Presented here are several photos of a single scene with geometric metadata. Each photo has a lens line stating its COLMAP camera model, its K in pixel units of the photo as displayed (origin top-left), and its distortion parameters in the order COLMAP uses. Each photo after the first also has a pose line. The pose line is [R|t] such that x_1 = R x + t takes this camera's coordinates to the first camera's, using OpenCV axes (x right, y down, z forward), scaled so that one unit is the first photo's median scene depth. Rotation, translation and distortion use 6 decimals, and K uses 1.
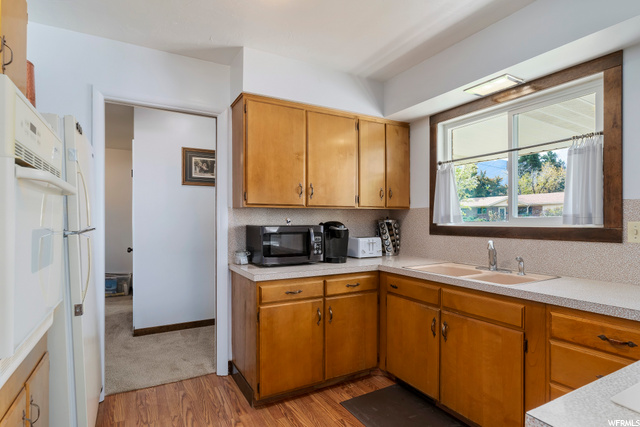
lens RADIAL K [[331.5, 0, 319.6], [0, 331.5, 219.7], [0, 0, 1]] dist [-0.016513, 0.000759]
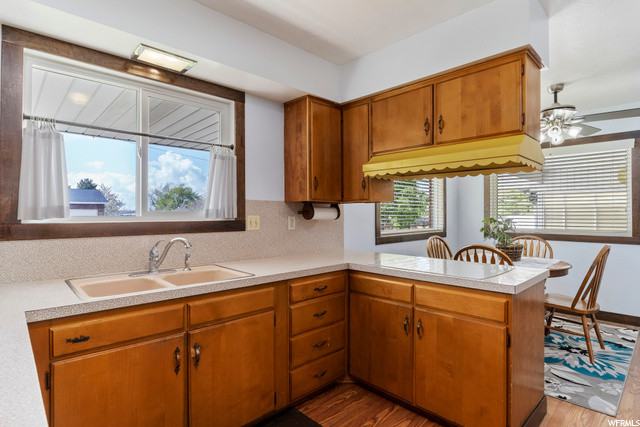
lens RADIAL K [[331.5, 0, 323.7], [0, 331.5, 210.8], [0, 0, 1]] dist [-0.016513, 0.000759]
pose [[-0.246053, 0.011736, 0.969185, -0.480733], [0.000556, 0.999928, -0.011967, 0.002986], [-0.969256, -0.002406, -0.246042, 0.943242]]
